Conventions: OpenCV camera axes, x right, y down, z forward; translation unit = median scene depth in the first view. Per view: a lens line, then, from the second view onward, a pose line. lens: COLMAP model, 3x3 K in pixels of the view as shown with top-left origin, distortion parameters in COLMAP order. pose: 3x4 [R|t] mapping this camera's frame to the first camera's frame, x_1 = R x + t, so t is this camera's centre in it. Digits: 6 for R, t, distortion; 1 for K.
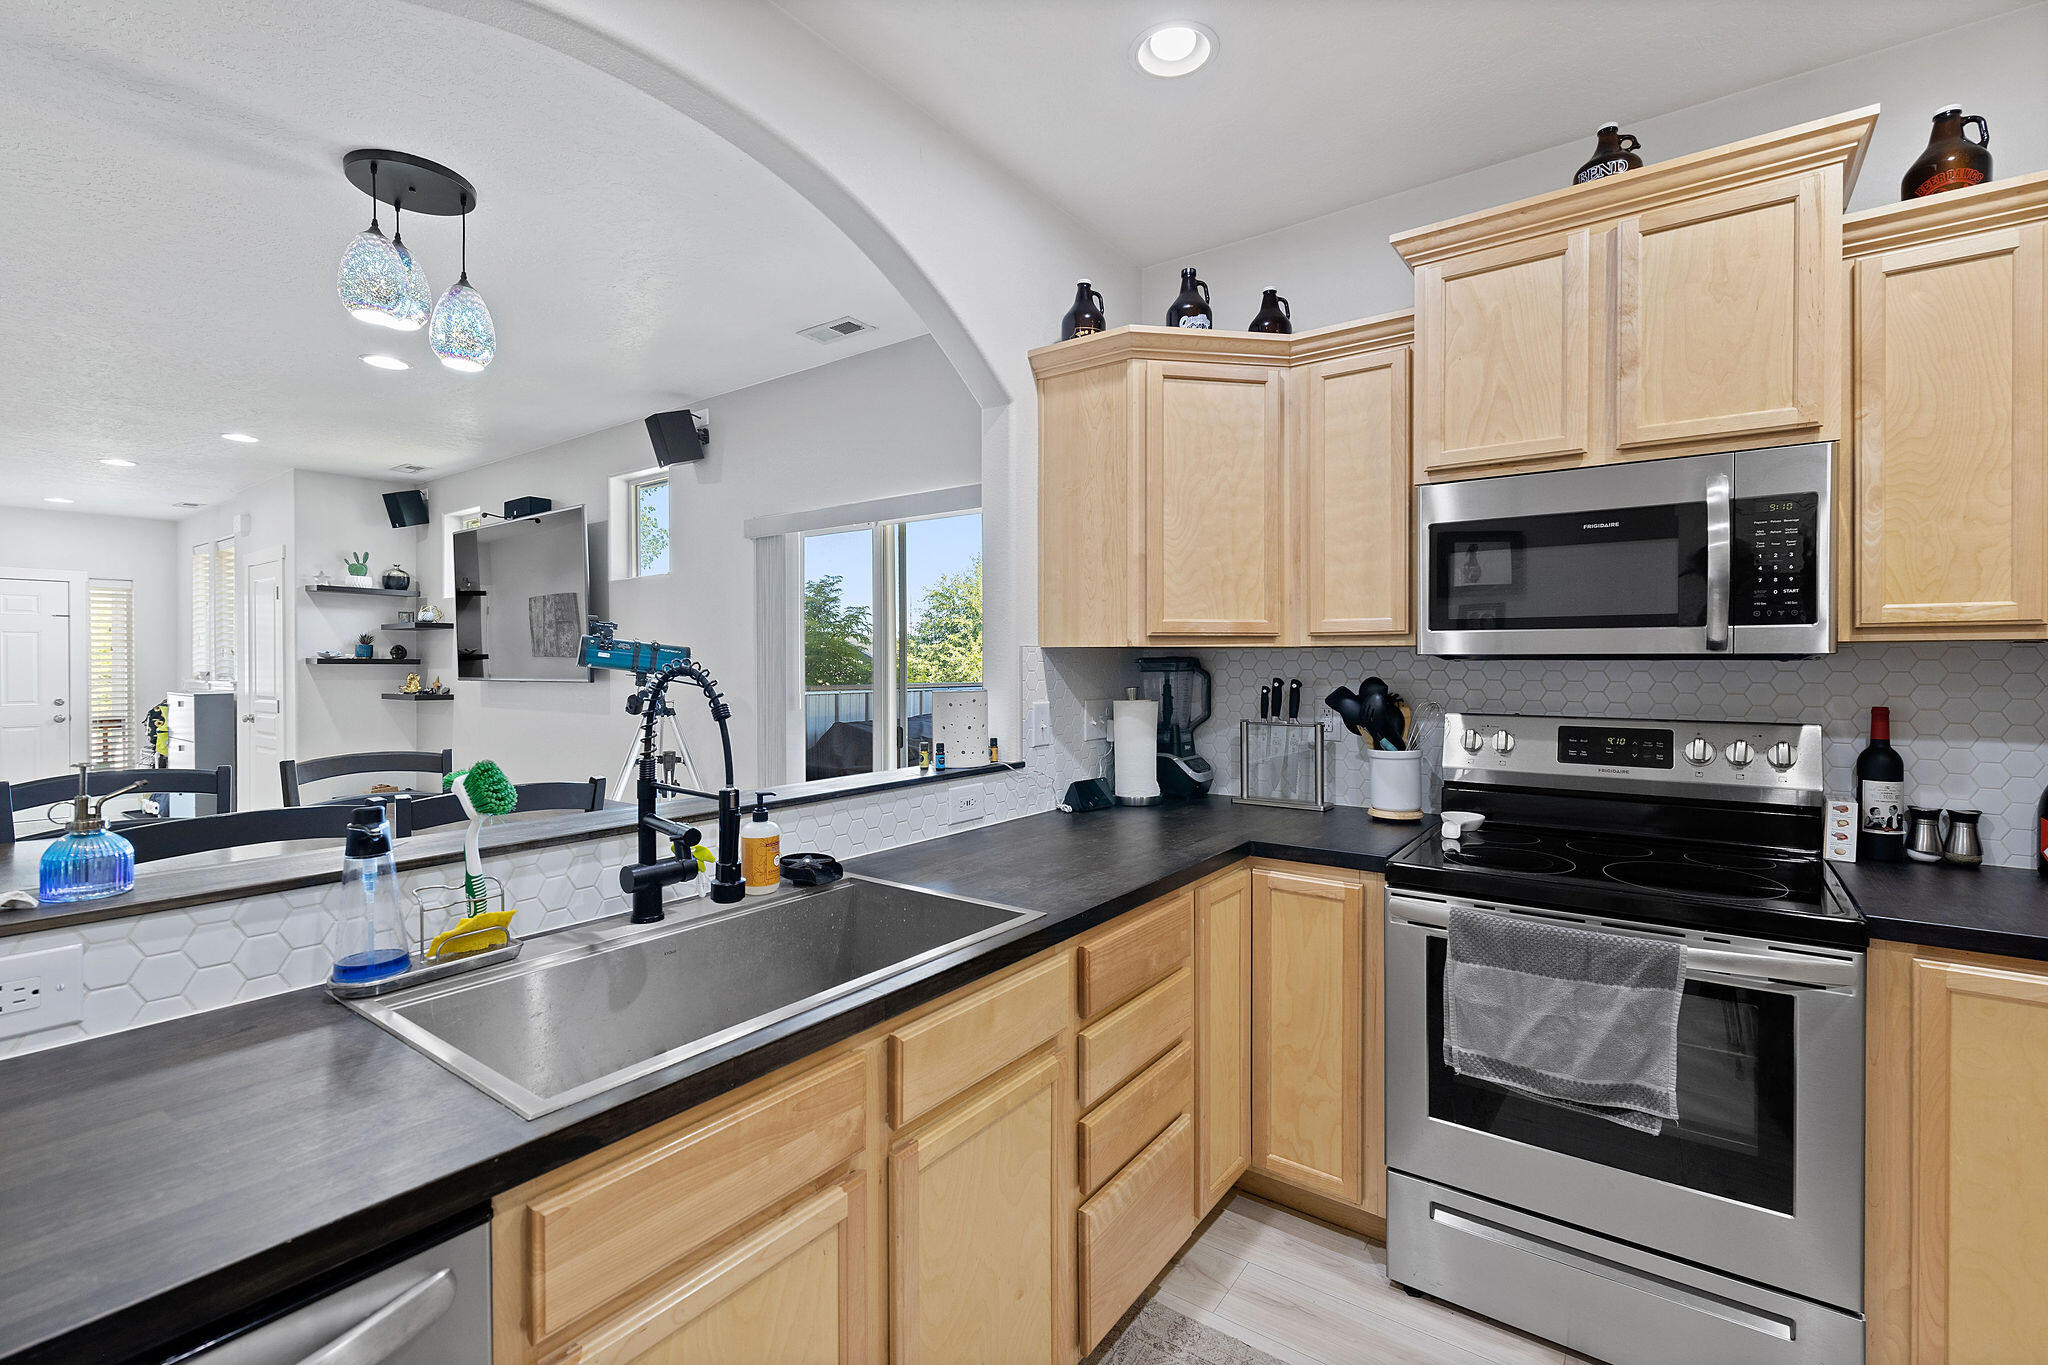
lens RADIAL K [[891.3, 0, 1038.2], [0, 891.3, 666.6], [0, 0, 1]] dist [-0.000051, -0.000524]
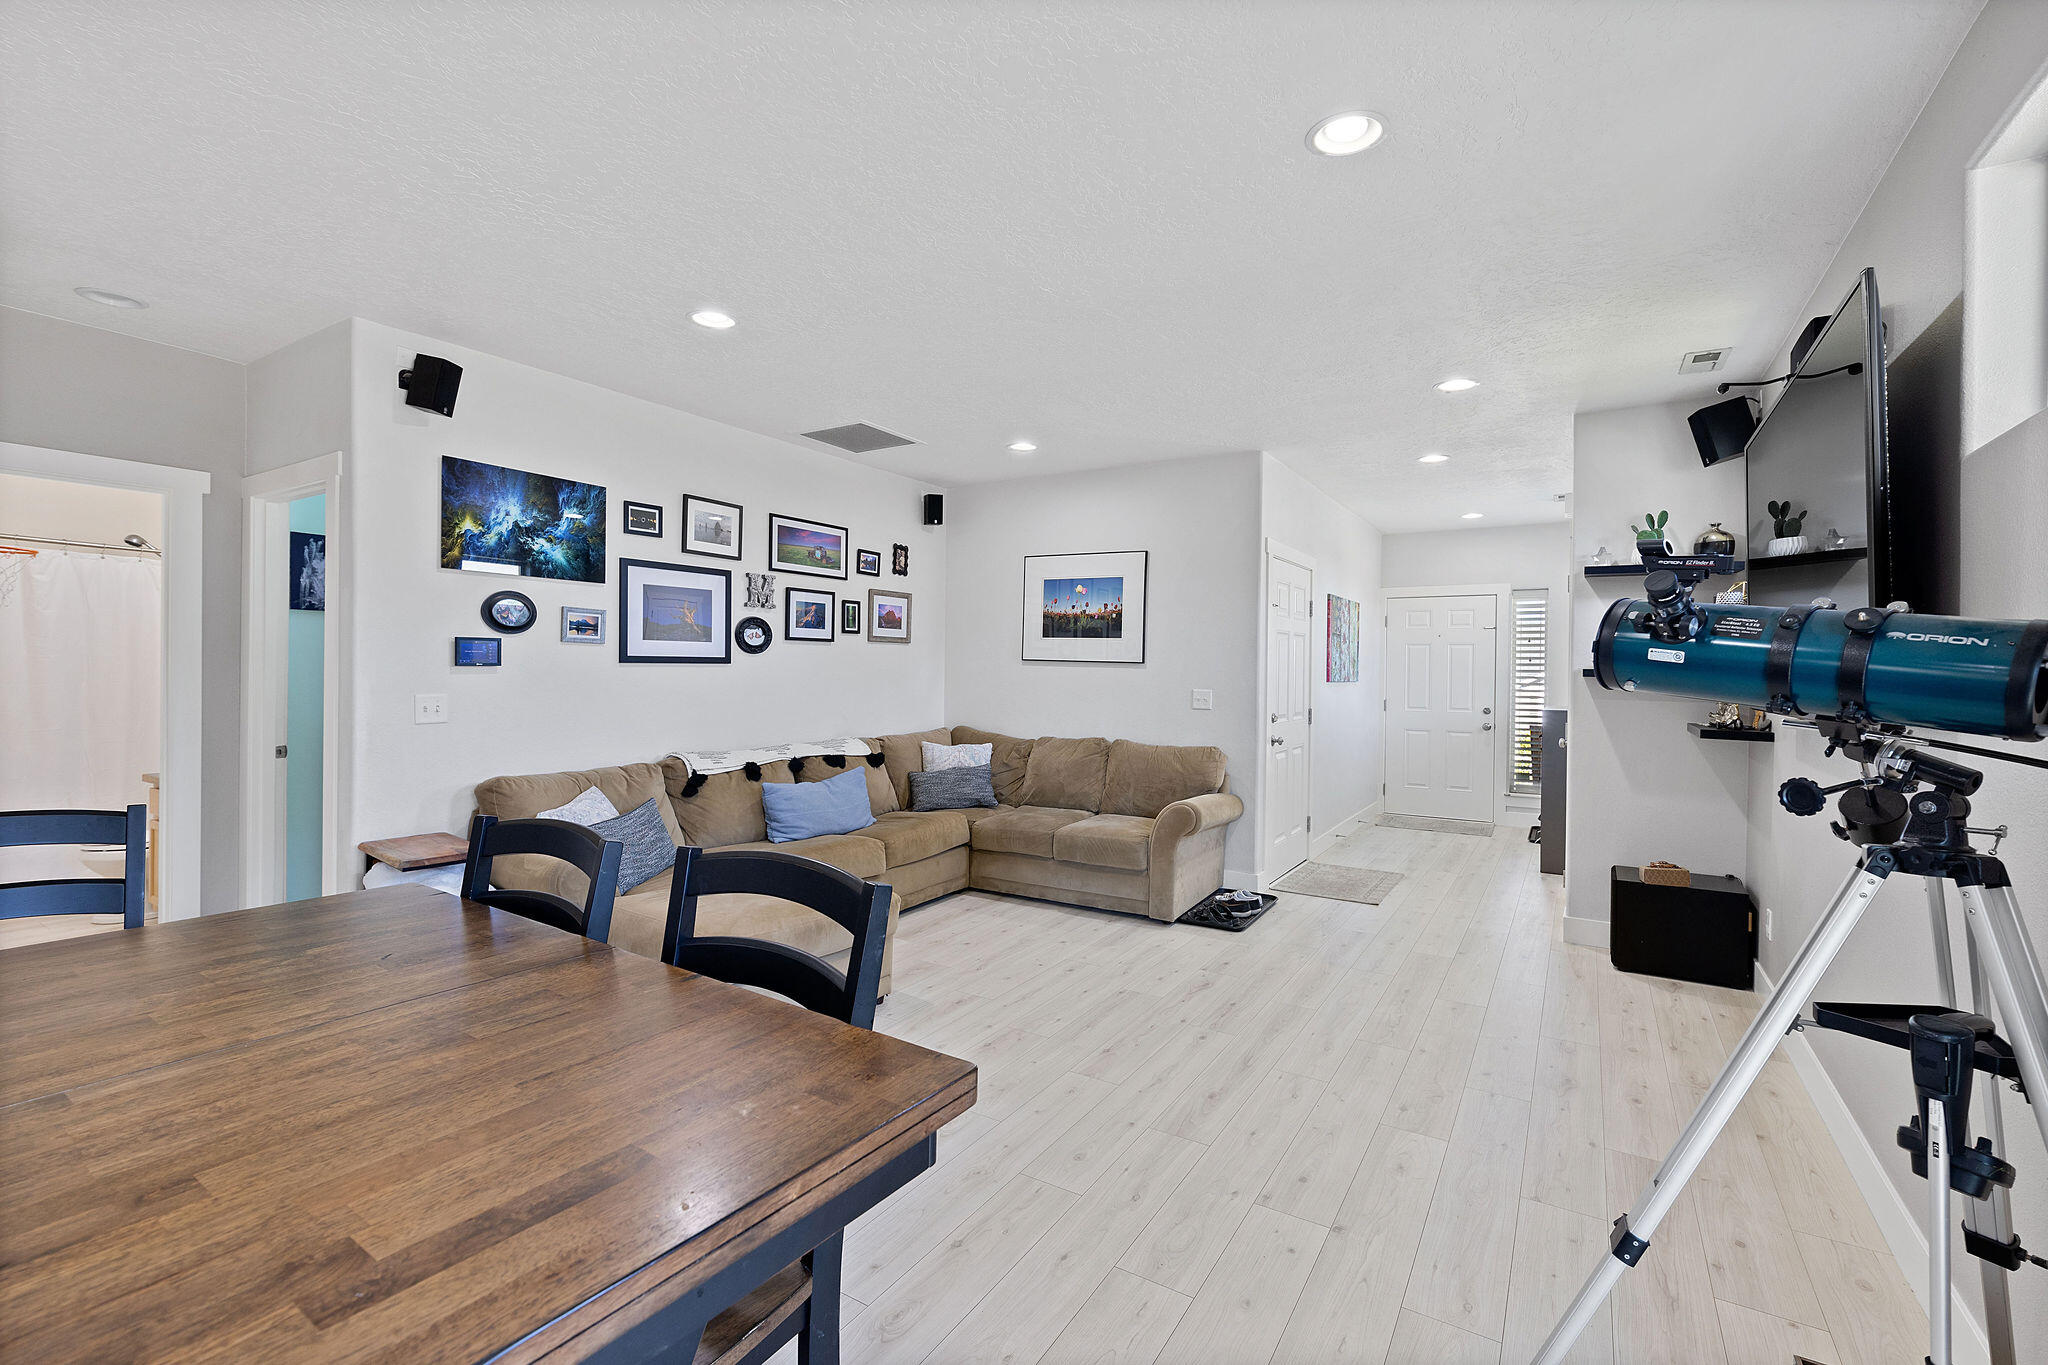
lens RADIAL K [[891.3, 0, 1030.0], [0, 891.3, 677.1], [0, 0, 1]] dist [-0.000051, -0.000524]
pose [[0.072058, 0.012877, -0.997317, -0.351886], [-0.016629, 0.999793, 0.011708, -0.009825], [0.997262, 0.015740, 0.072257, 1.426435]]
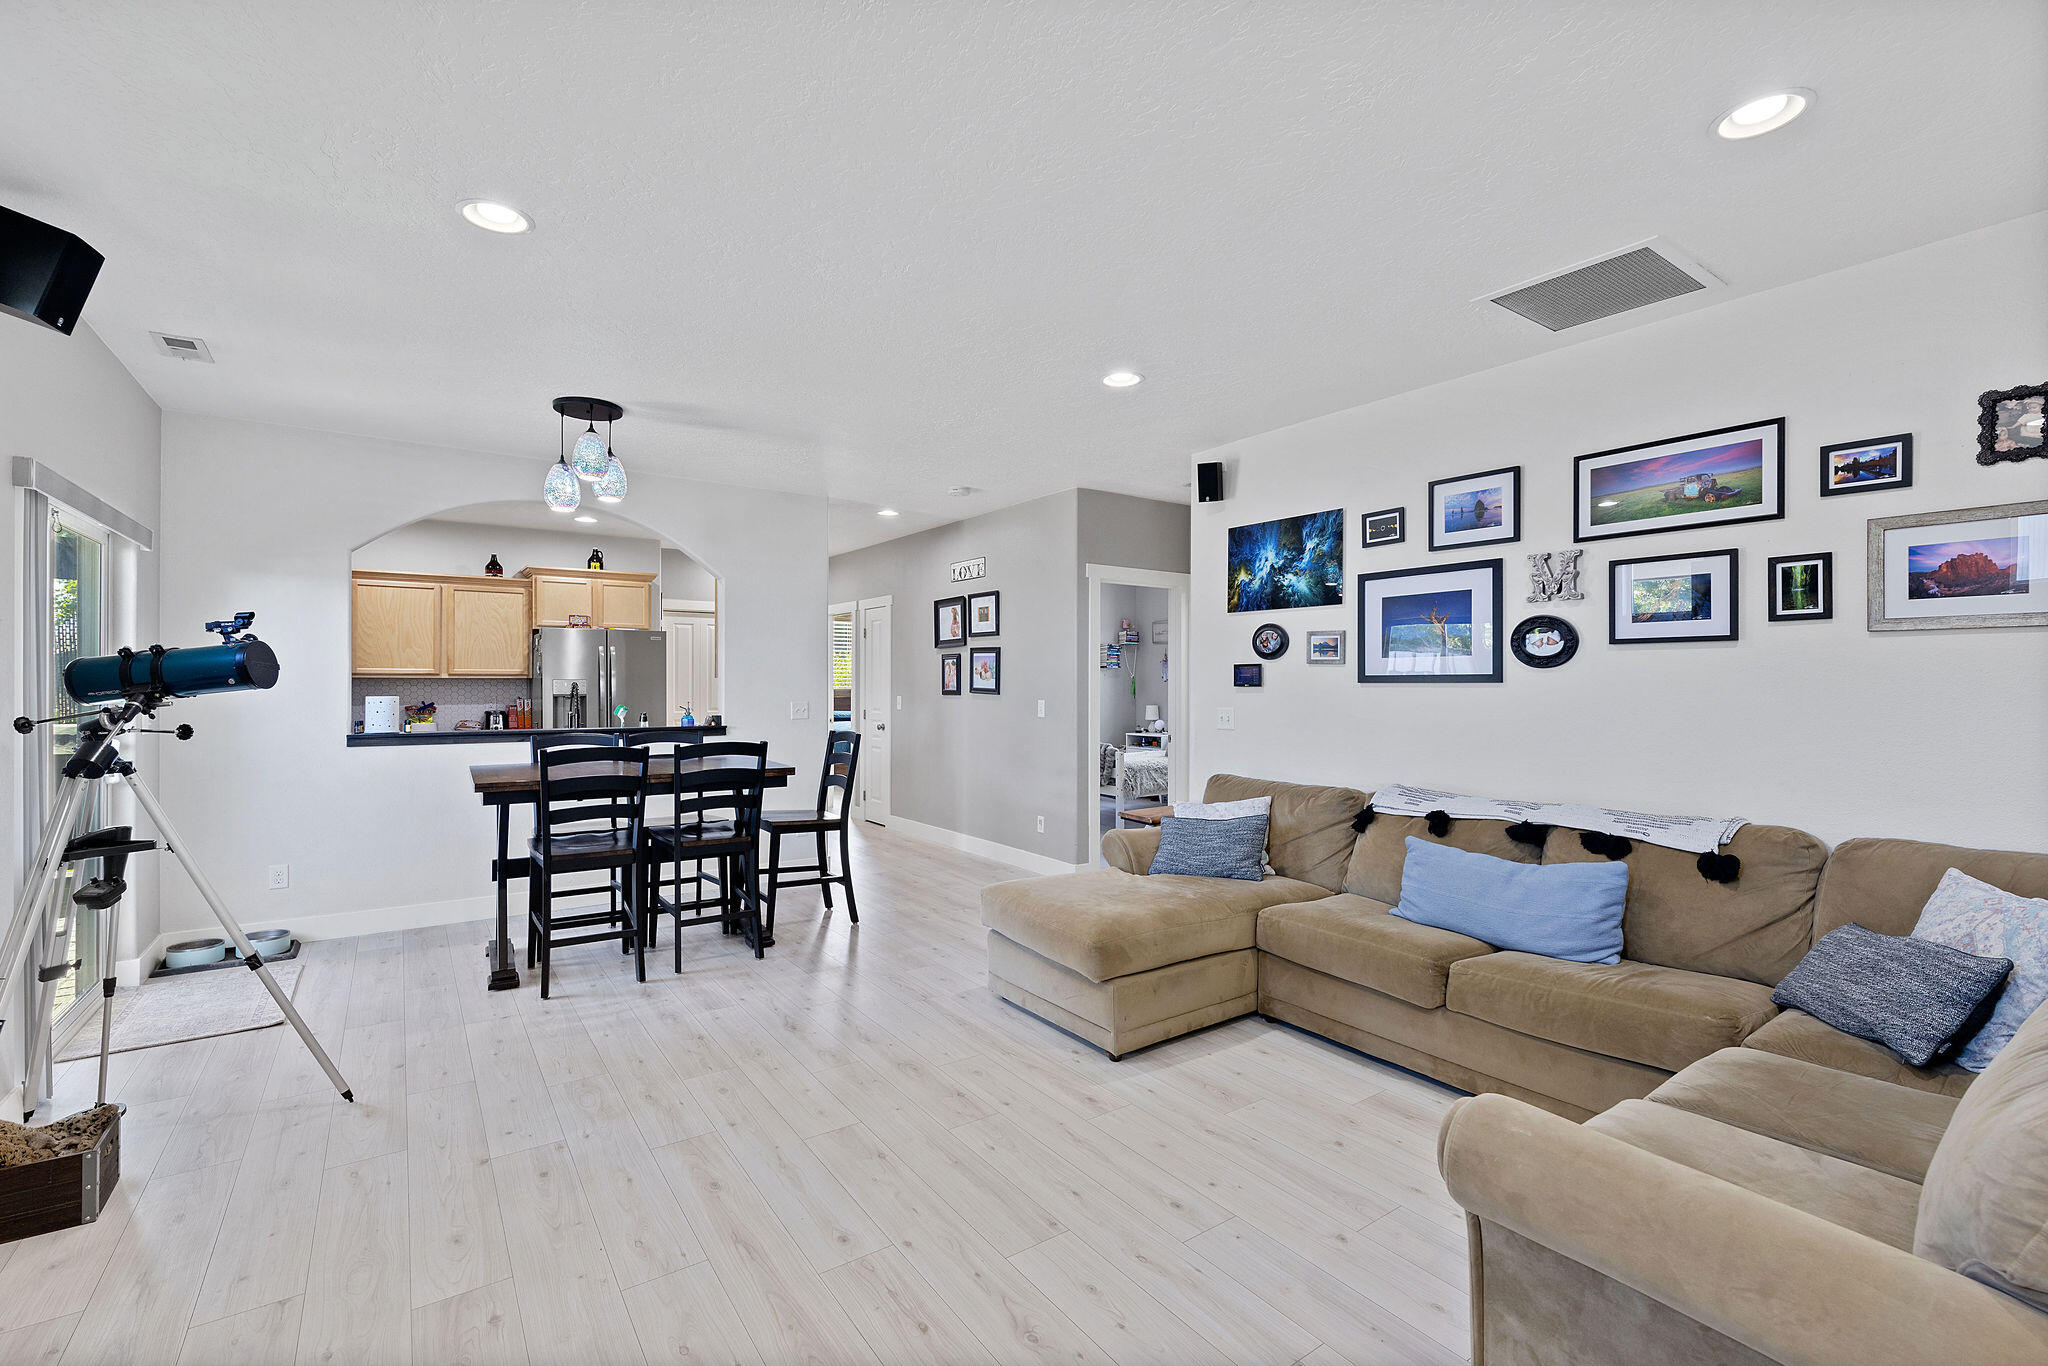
lens RADIAL K [[891.3, 0, 1027.6], [0, 891.3, 680.0], [0, 0, 1]] dist [-0.000051, -0.000524]
pose [[-0.946746, 0.000923, 0.321979, -2.427865], [0.001435, 0.999998, 0.001354, -0.013116], [-0.321977, 0.001743, -0.946746, 2.766454]]
